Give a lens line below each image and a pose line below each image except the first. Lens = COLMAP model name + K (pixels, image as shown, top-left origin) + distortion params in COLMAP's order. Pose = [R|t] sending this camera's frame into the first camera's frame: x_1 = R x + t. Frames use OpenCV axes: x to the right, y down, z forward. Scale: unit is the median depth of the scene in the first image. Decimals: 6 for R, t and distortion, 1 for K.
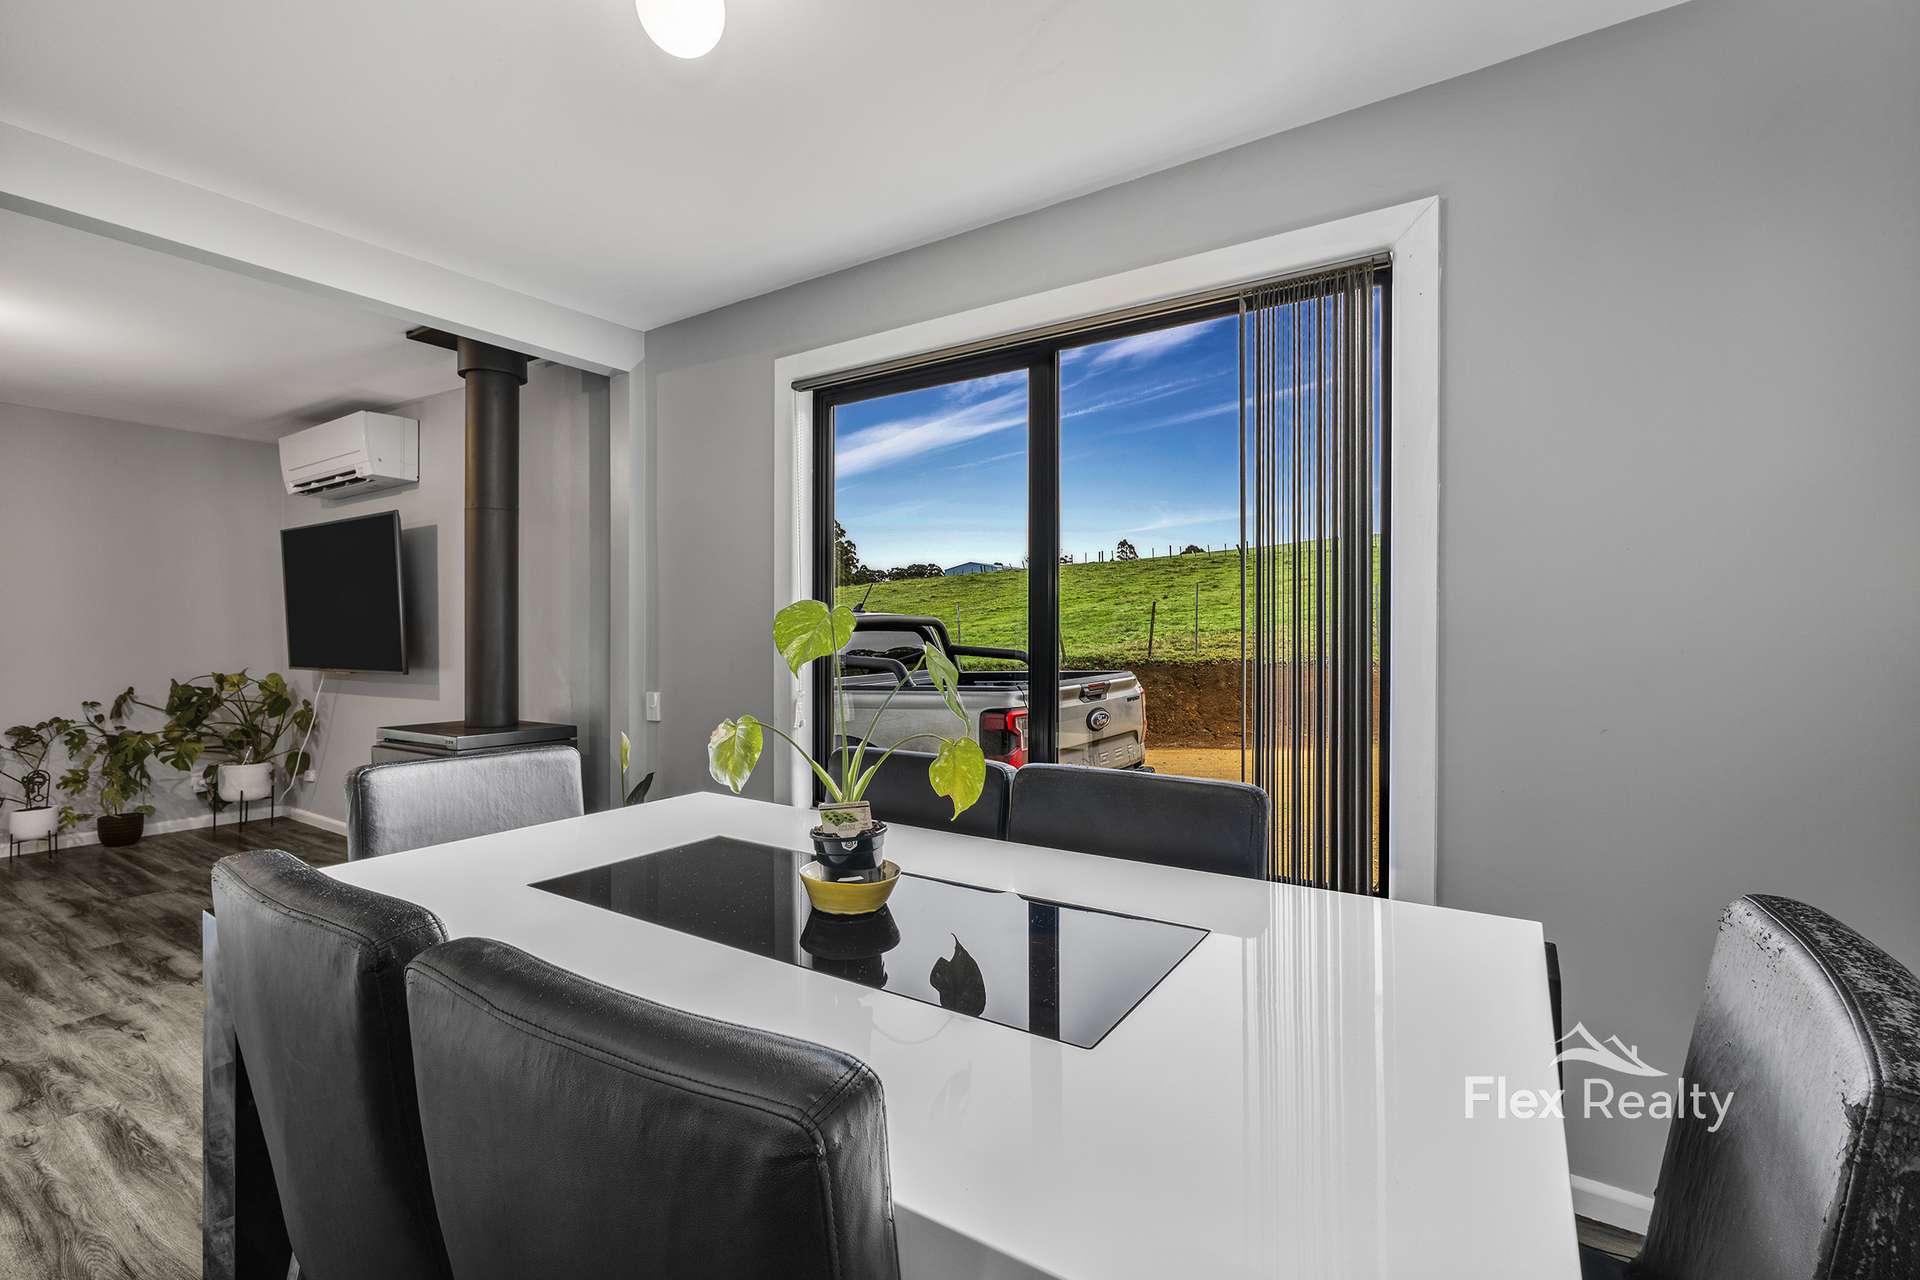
lens RADIAL K [[853.1, 0, 959.8], [0, 853.1, 636.9], [0, 0, 1]] dist [0.000897, 0.000214]
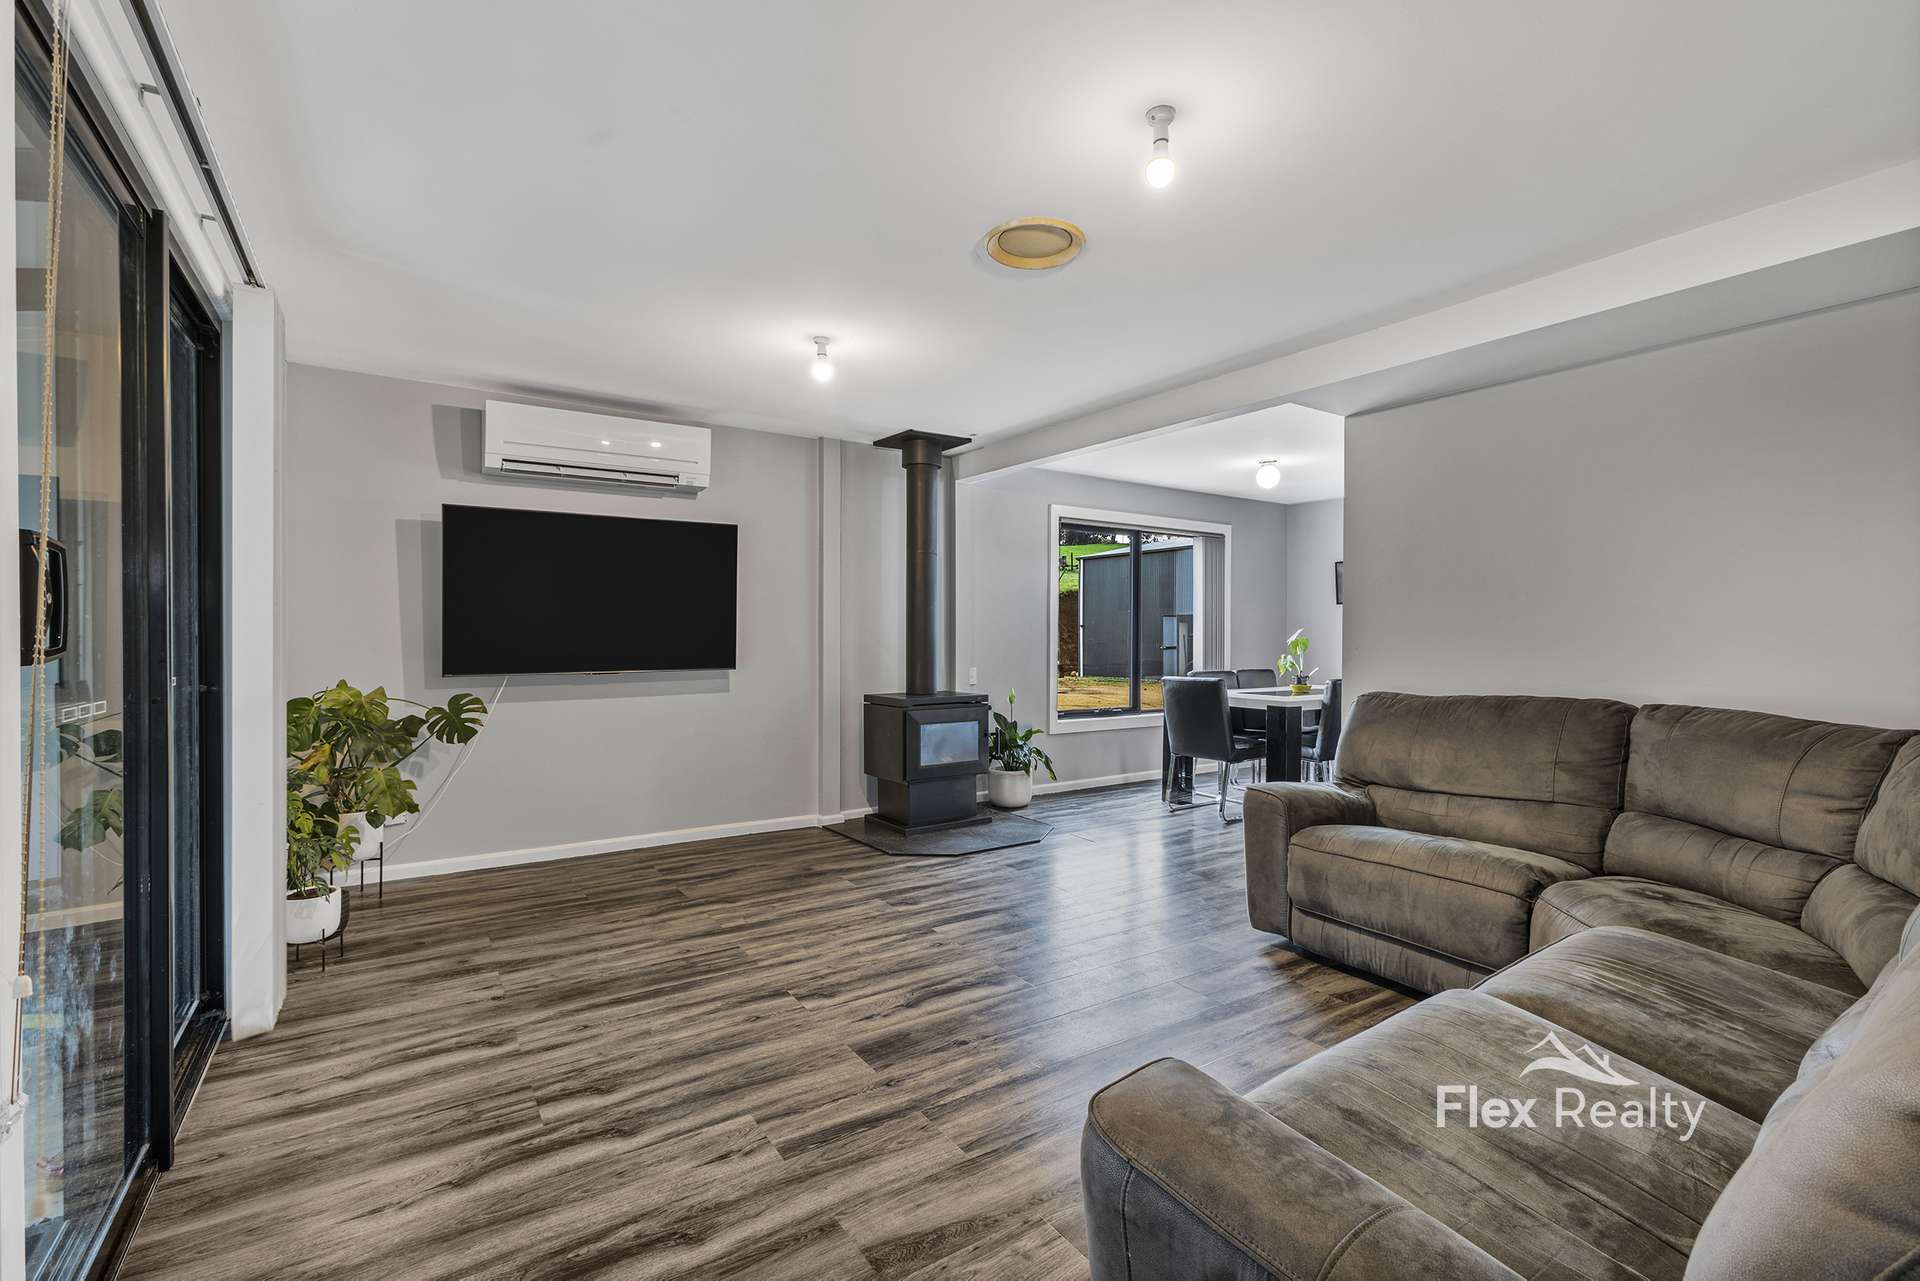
lens RADIAL K [[853.1, 0, 961.6], [0, 853.1, 634.2], [0, 0, 1]] dist [0.000897, 0.000214]
pose [[0.395551, -0.004728, 0.918432, -2.257995], [0.003781, 0.999987, 0.003519, -0.012718], [-0.918436, 0.002081, 0.395564, 0.375443]]
